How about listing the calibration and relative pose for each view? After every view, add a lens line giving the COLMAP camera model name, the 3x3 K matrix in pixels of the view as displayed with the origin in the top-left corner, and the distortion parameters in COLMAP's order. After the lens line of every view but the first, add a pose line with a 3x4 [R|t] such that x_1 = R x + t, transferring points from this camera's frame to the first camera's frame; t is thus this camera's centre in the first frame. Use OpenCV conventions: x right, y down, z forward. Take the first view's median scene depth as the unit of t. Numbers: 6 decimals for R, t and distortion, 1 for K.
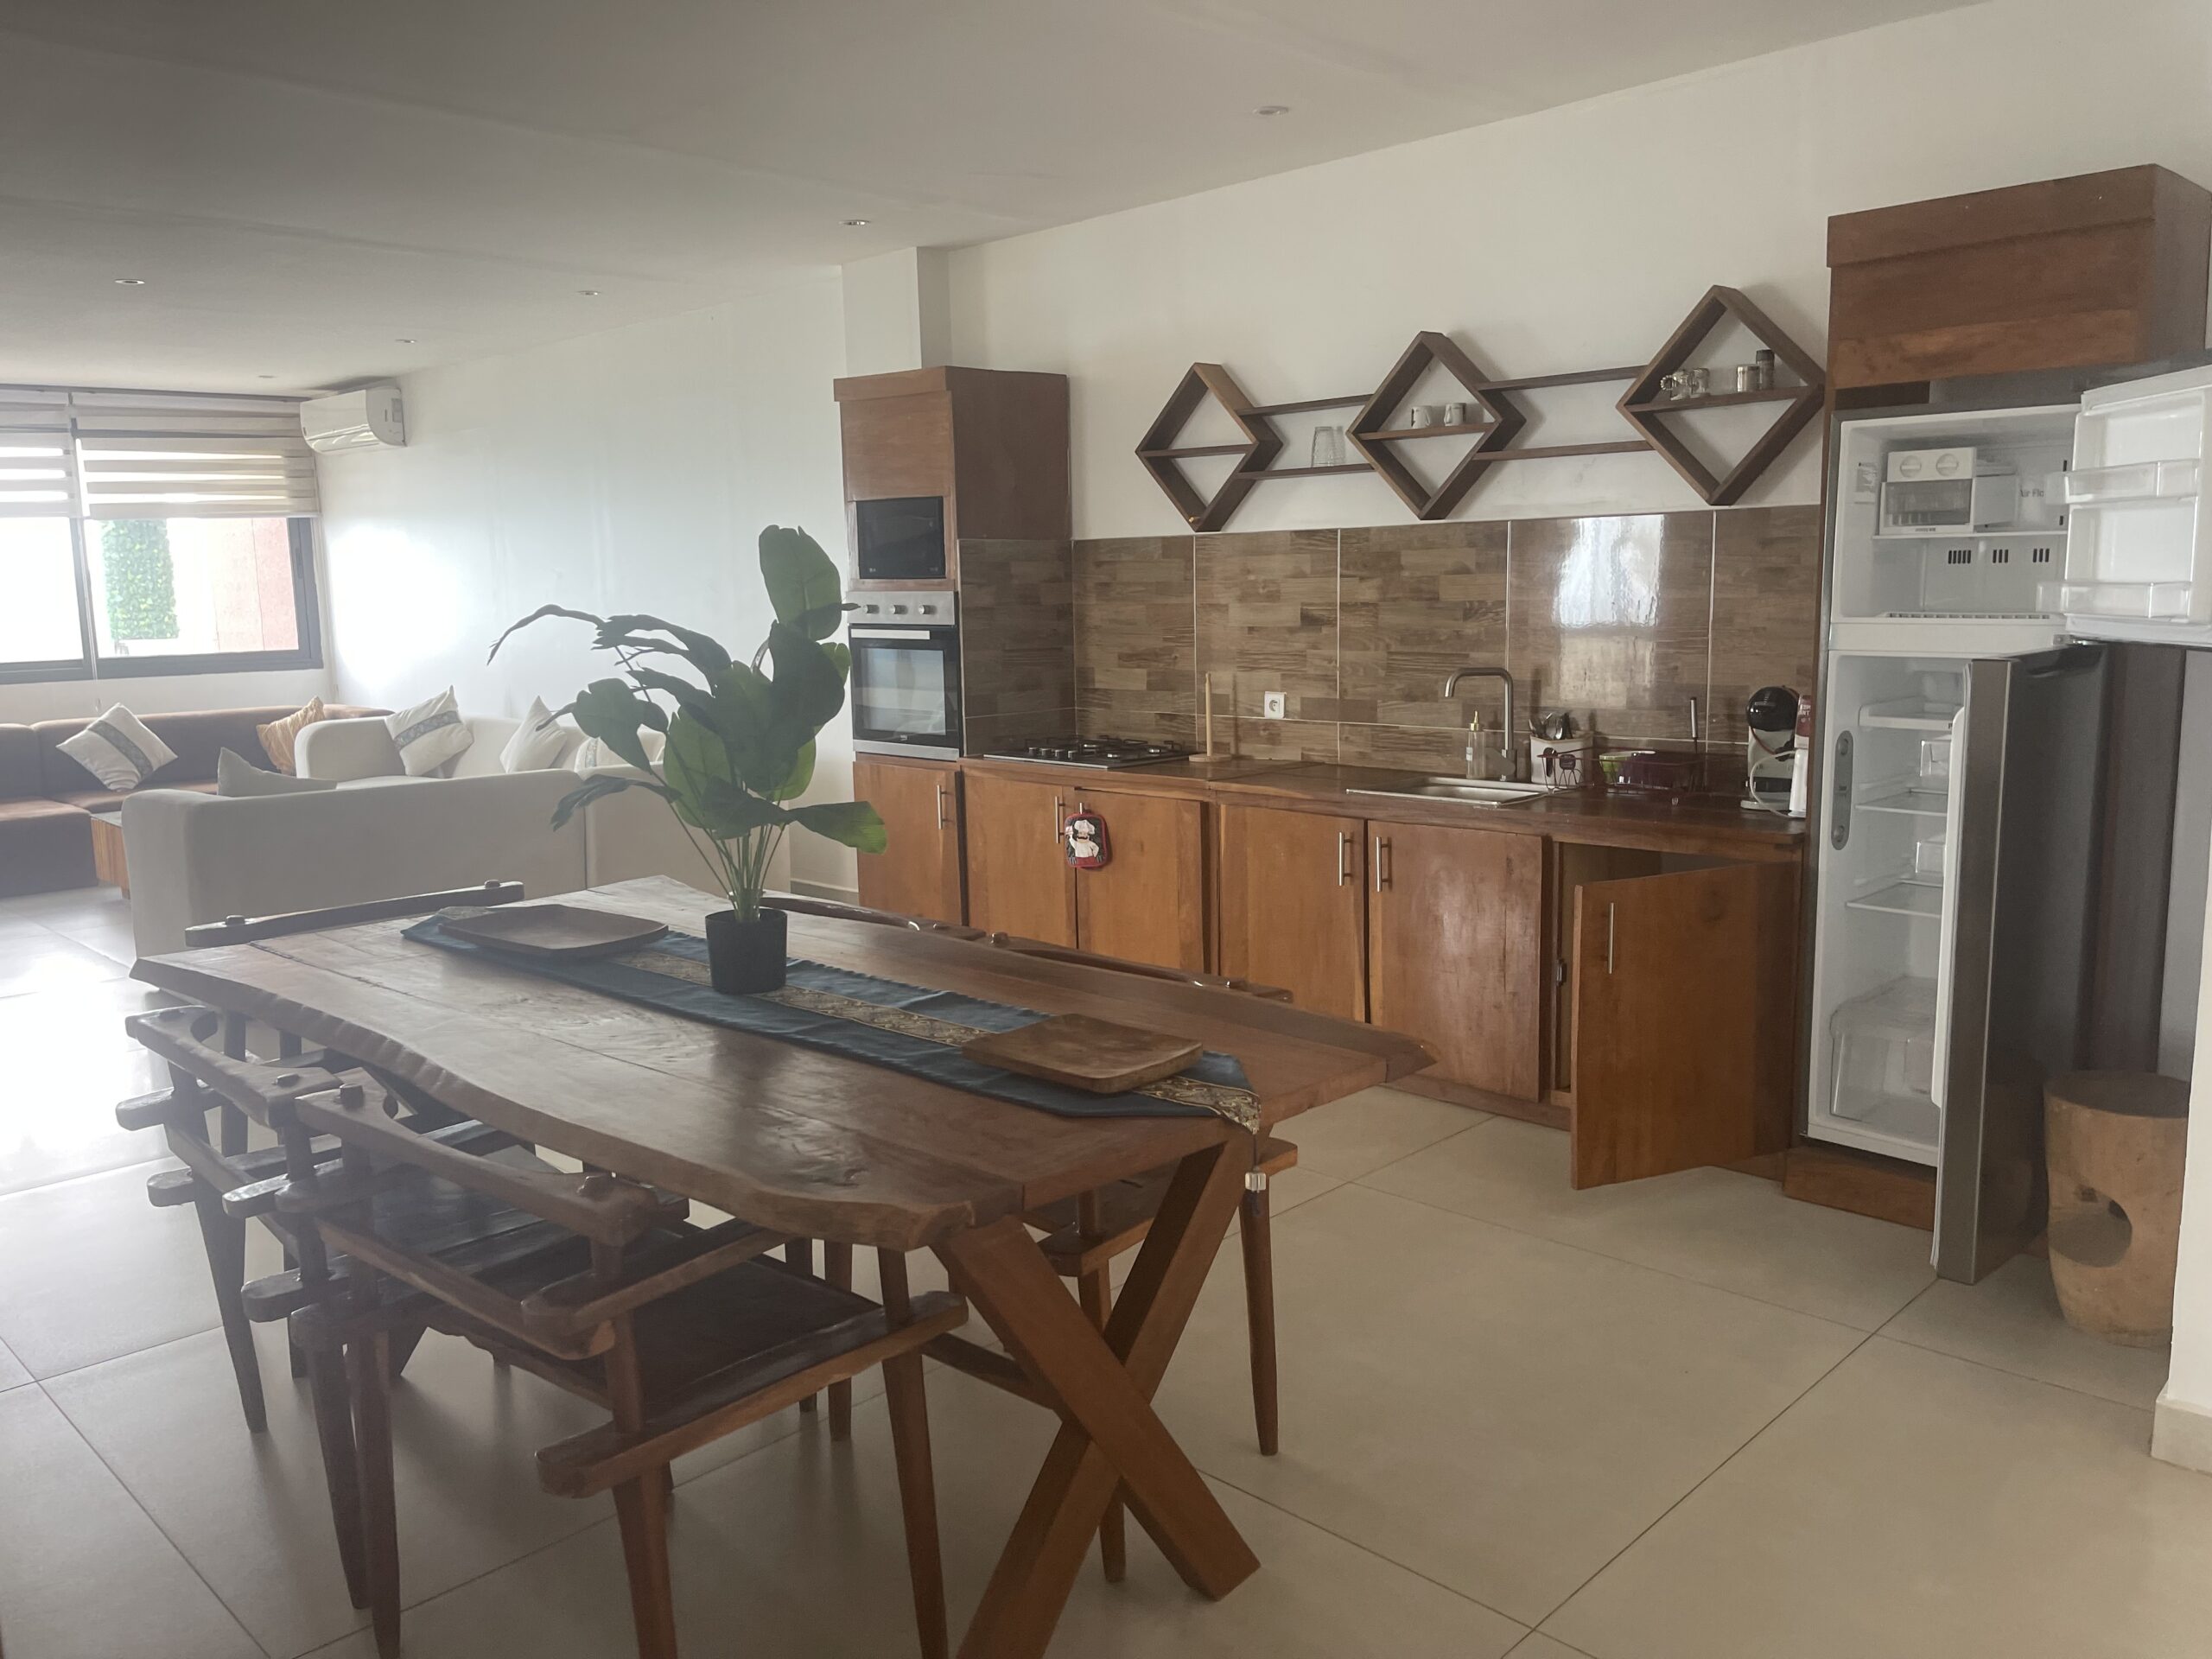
lens RADIAL K [[1680.7, 0, 1119.0], [0, 1680.7, 838.4], [0, 0, 1]] dist [0.070435, -0.105605]
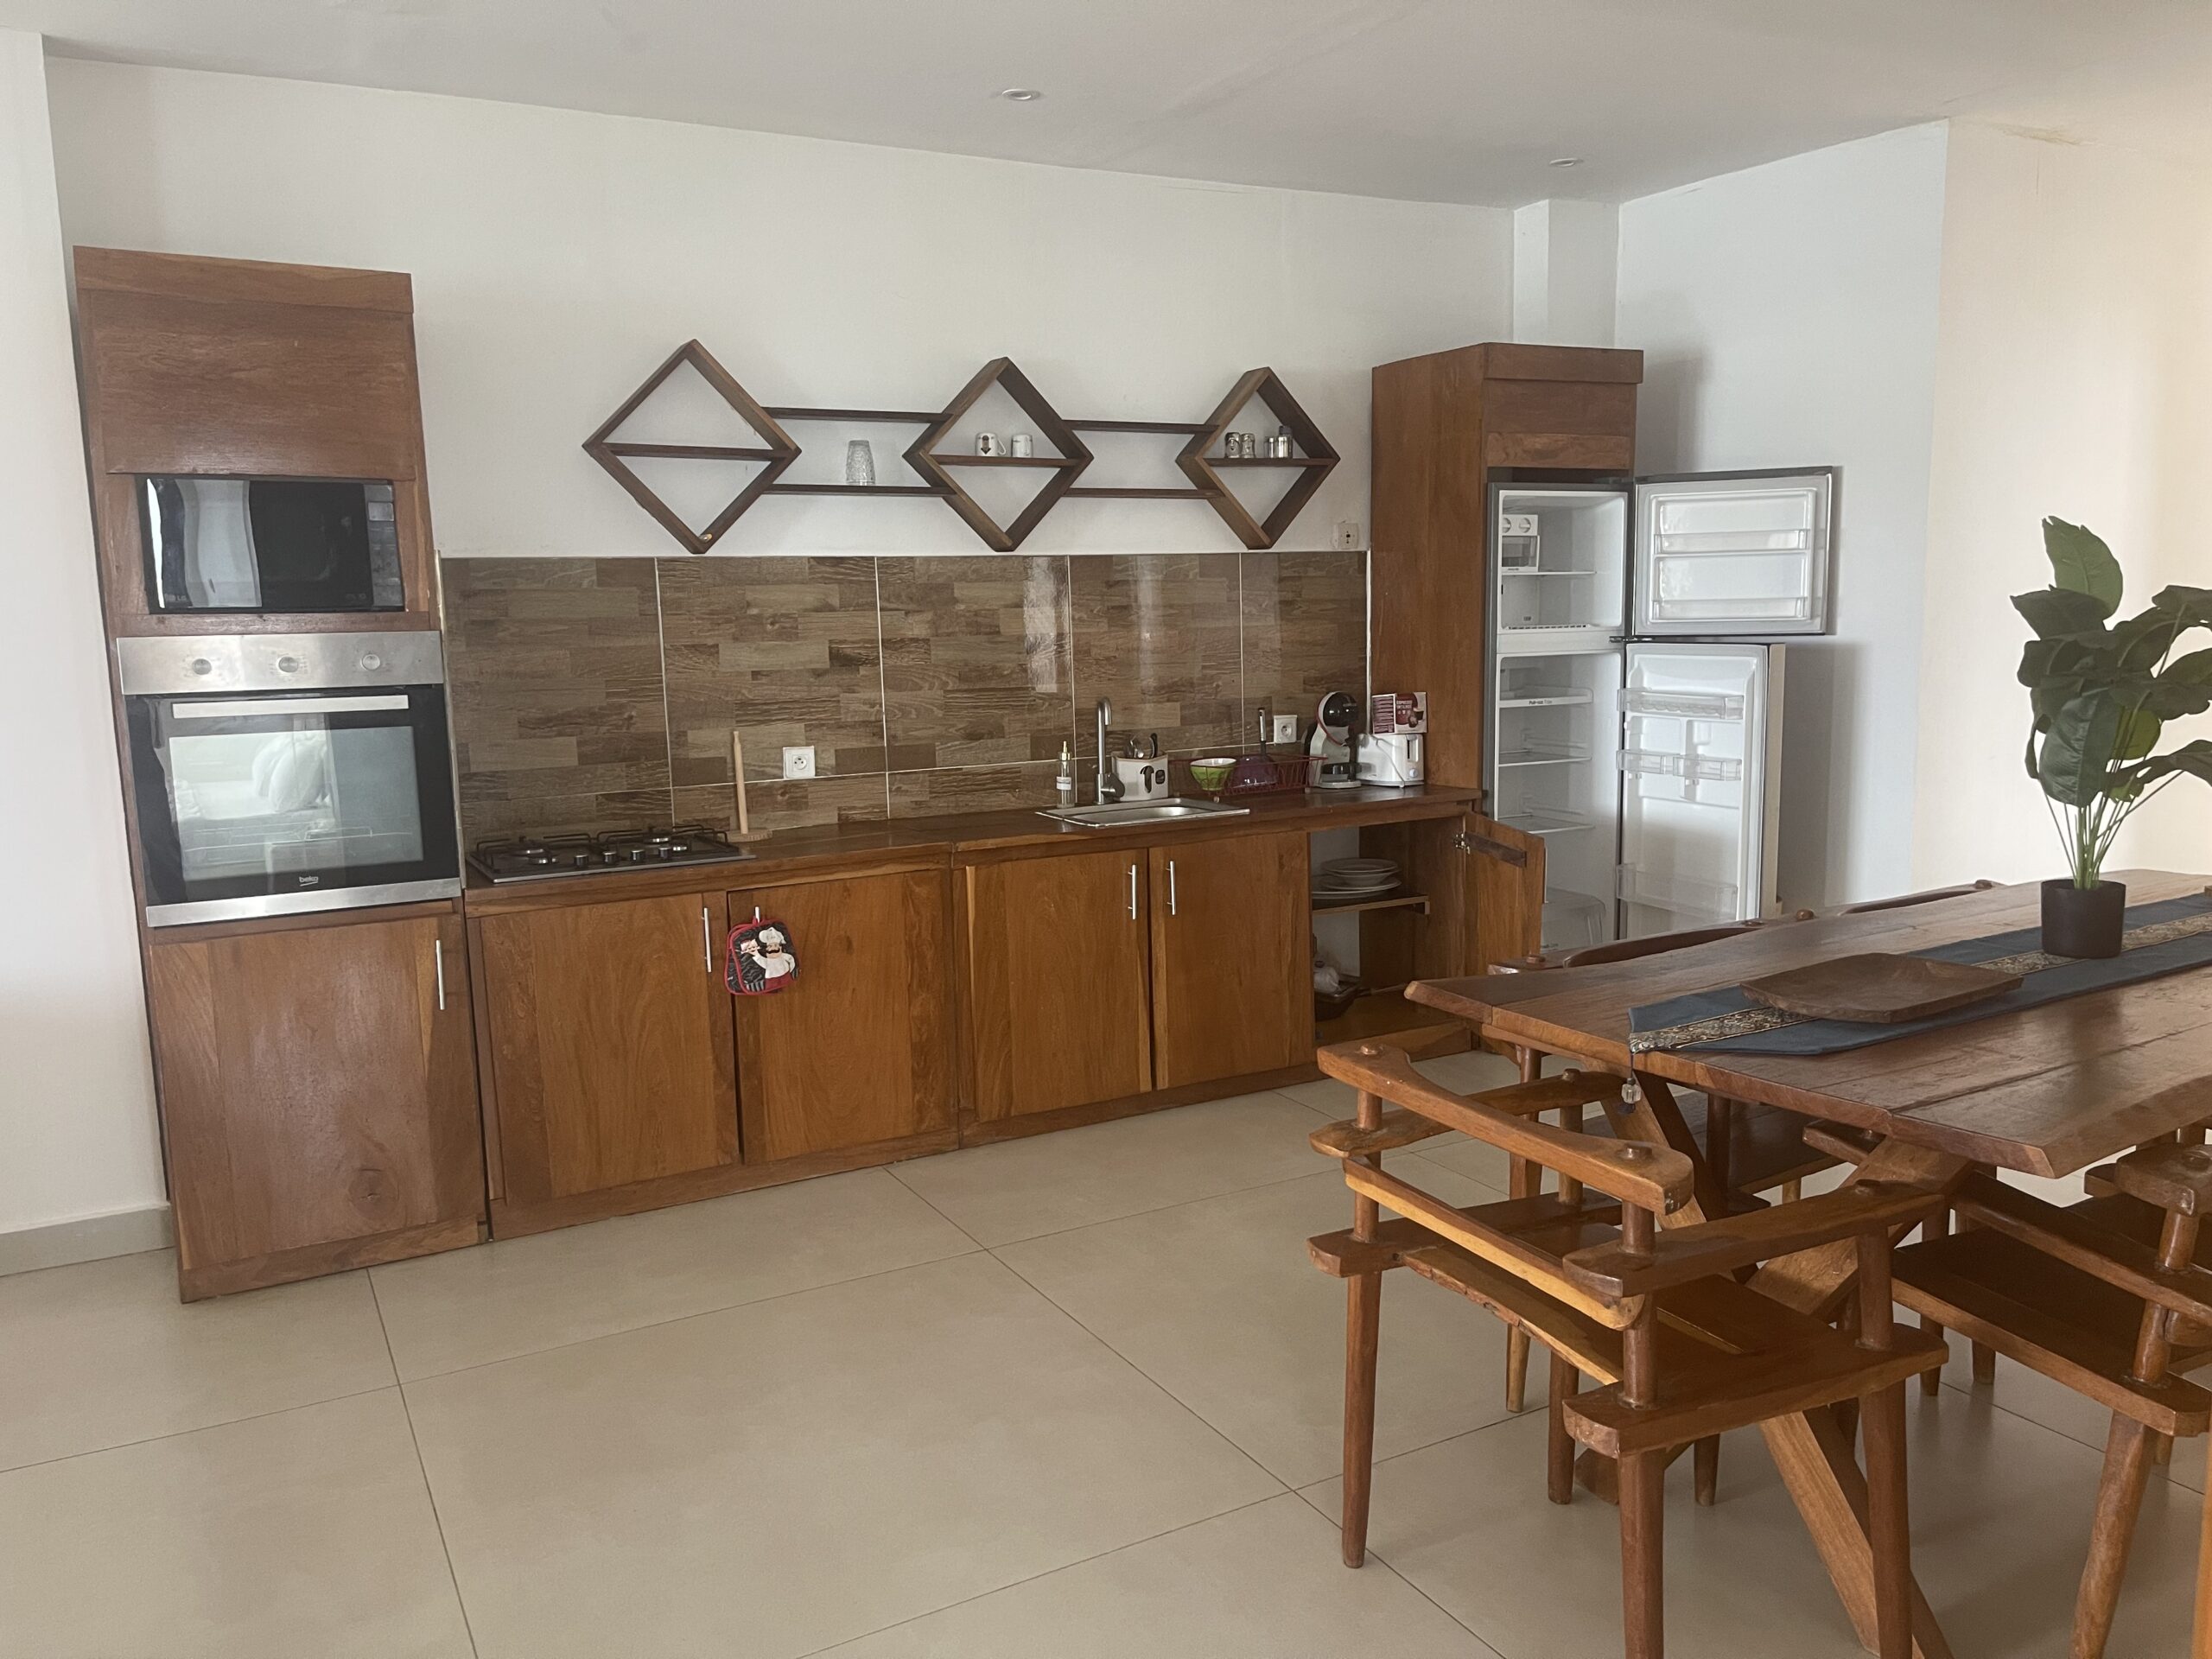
lens RADIAL K [[1680.7, 0, 1119.0], [0, 1680.7, 838.4], [0, 0, 1]] dist [0.070435, -0.105605]
pose [[0.283872, -0.119488, 0.951388, -0.840861], [0.163536, 0.983701, 0.074751, -0.098998], [-0.944814, 0.134366, 0.298786, 0.756234]]
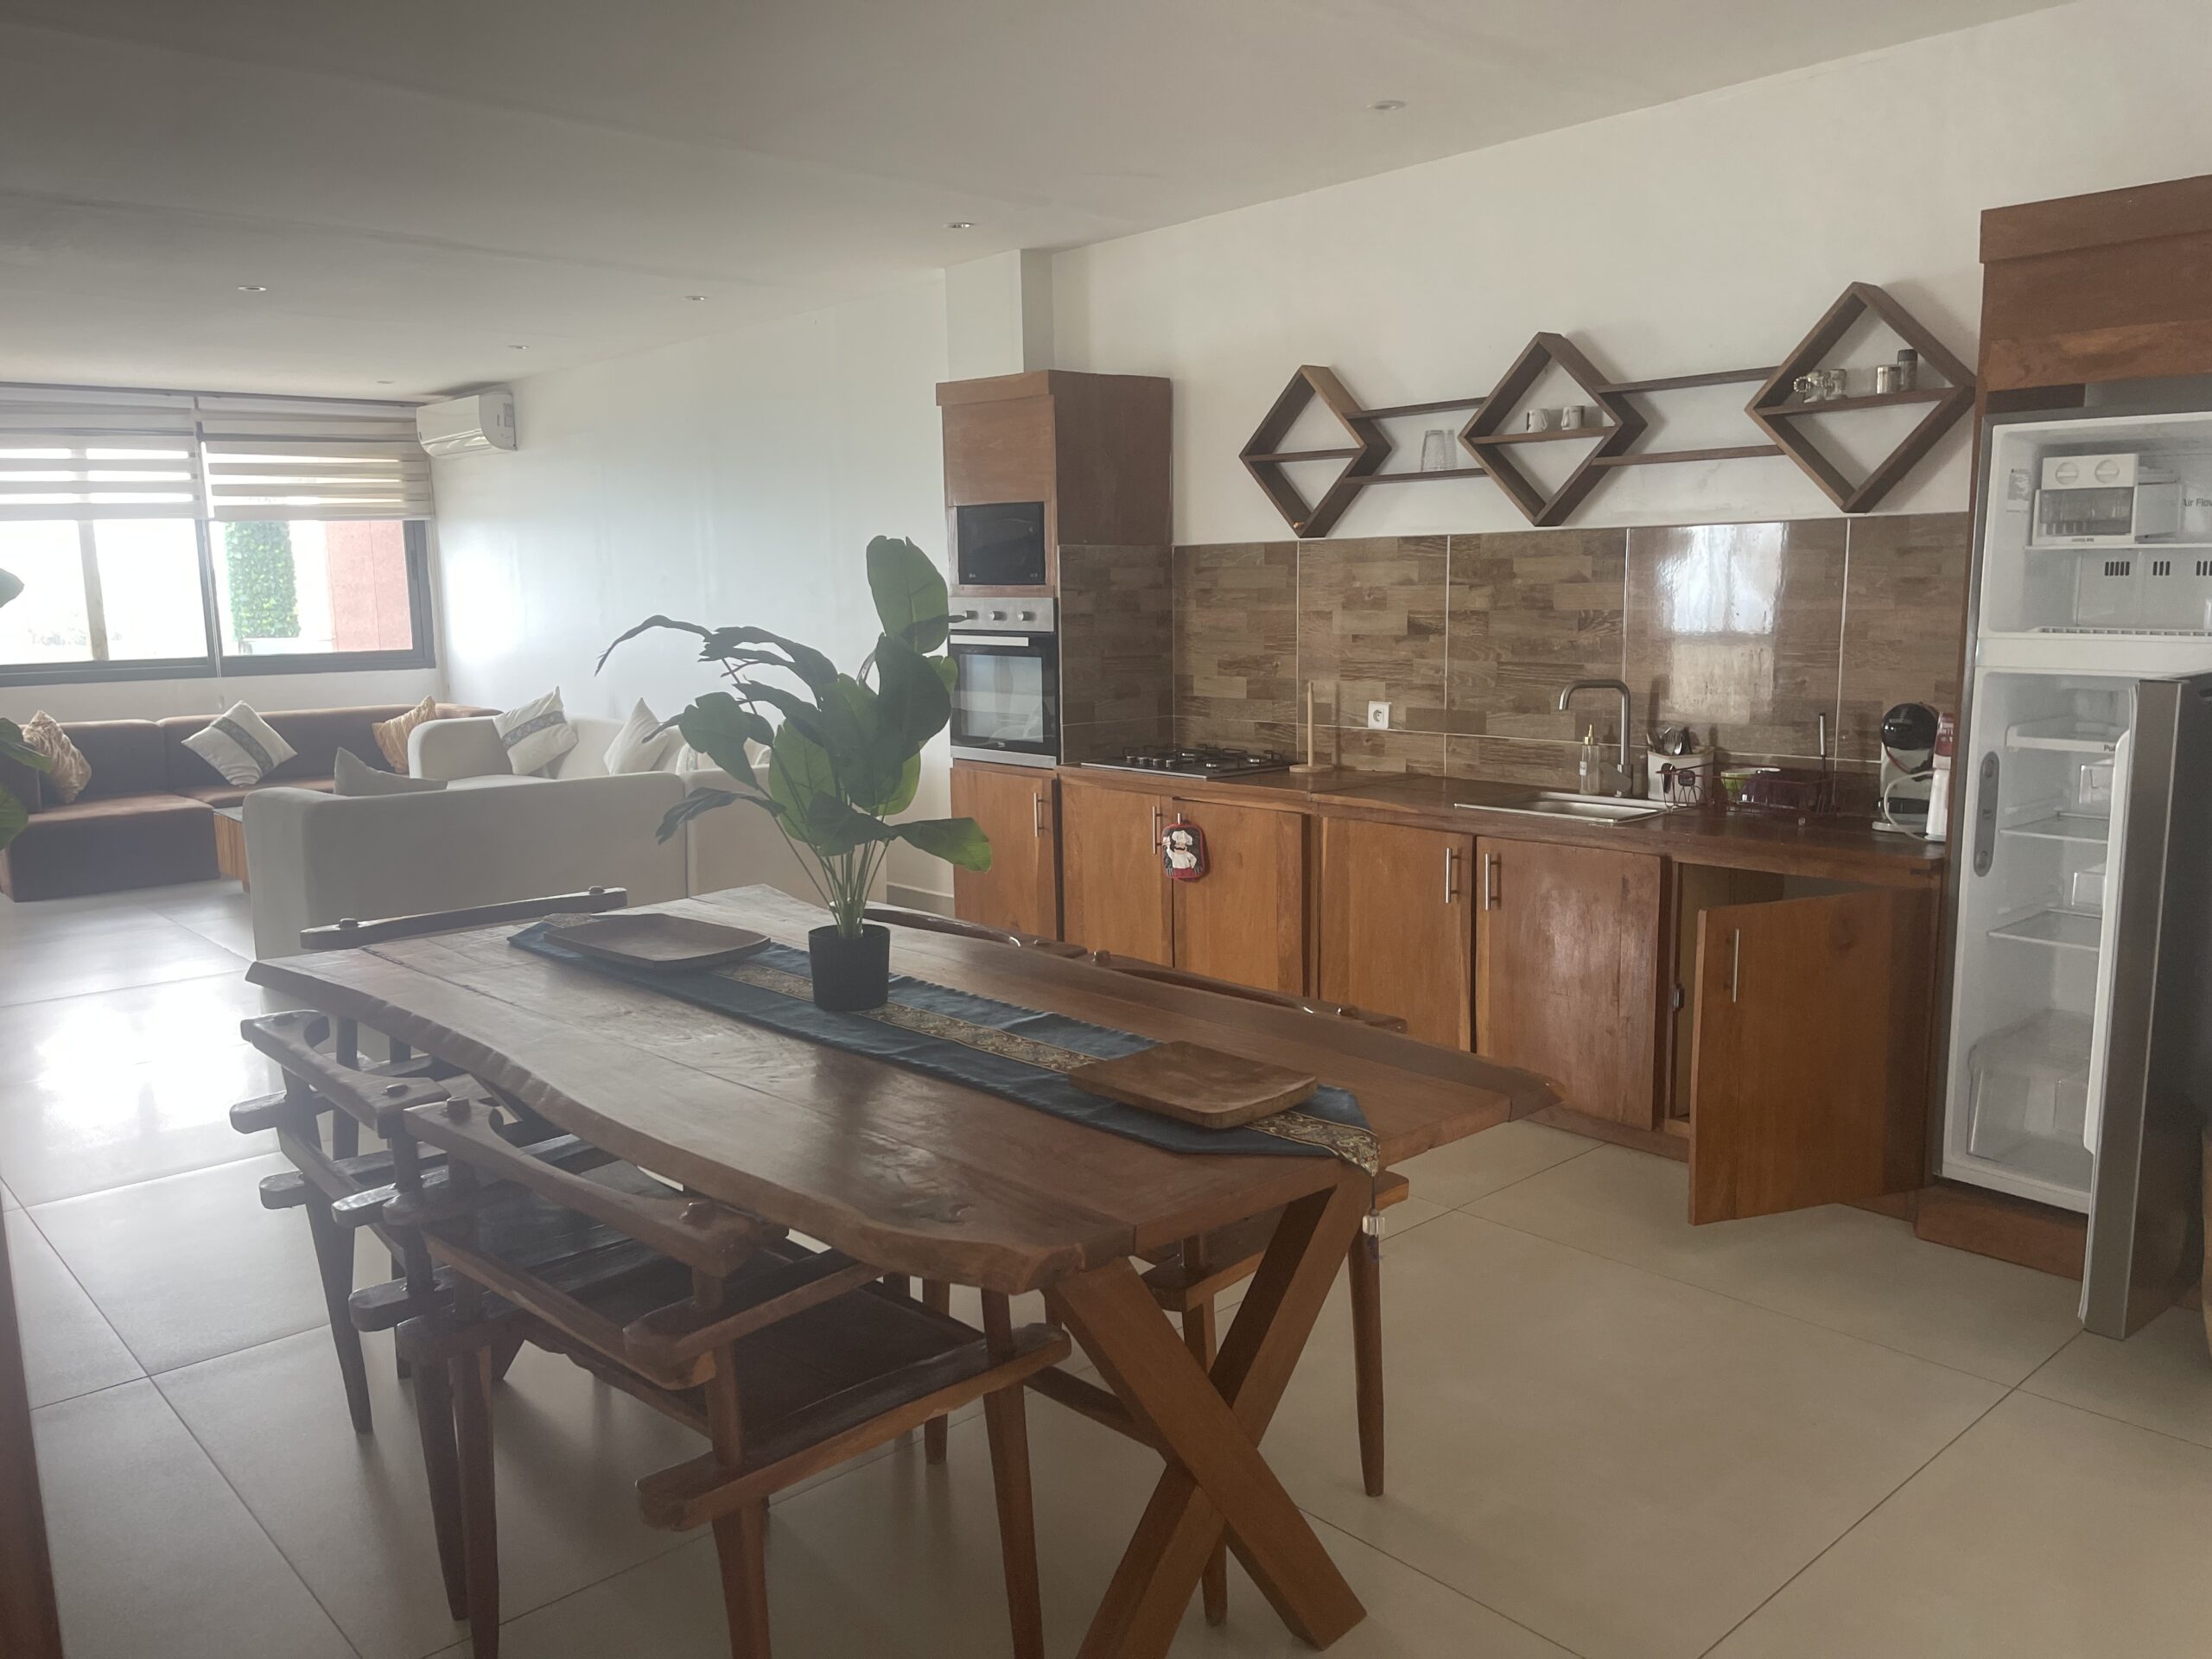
lens RADIAL K [[1681.0, 0, 1102.4], [0, 1681.0, 858.1], [0, 0, 1]] dist [0.058680, -0.076999]
pose [[0.997944, 0.014593, -0.062413, -0.006789], [-0.013965, 0.999847, 0.010489, -0.005495], [0.062556, -0.009596, 0.997995, 0.015273]]
